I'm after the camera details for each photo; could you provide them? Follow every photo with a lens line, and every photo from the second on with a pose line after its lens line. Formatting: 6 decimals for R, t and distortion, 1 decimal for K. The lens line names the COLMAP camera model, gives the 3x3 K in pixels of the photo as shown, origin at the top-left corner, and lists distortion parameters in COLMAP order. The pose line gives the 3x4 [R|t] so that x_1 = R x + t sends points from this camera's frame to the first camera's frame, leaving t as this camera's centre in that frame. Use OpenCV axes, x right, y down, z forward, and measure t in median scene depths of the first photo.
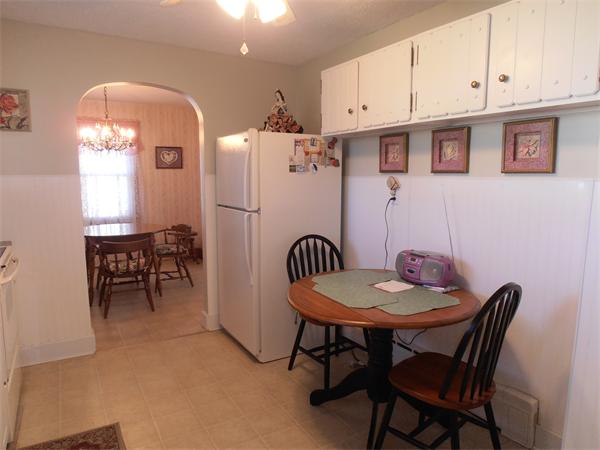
lens RADIAL K [[419.8, 0, 301.1], [0, 419.8, 225.3], [0, 0, 1]] dist [-0.021319, -0.002459]
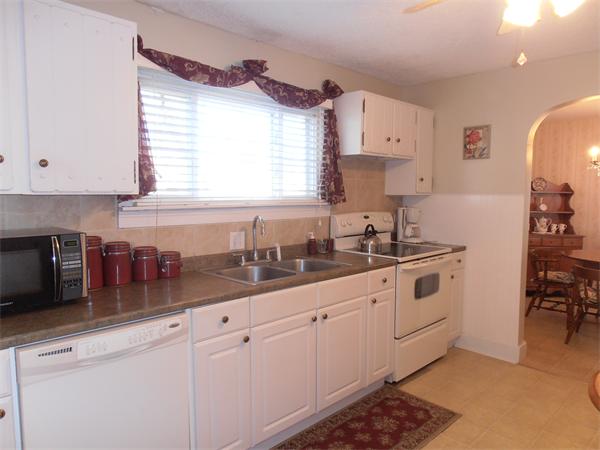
lens RADIAL K [[419.8, 0, 301.3], [0, 419.8, 224.9], [0, 0, 1]] dist [-0.021319, -0.002459]
pose [[0.198658, 0.077399, -0.977008, 0.450287], [-0.124763, 0.990764, 0.053120, -0.032271], [0.972095, 0.111342, 0.206480, 0.248846]]
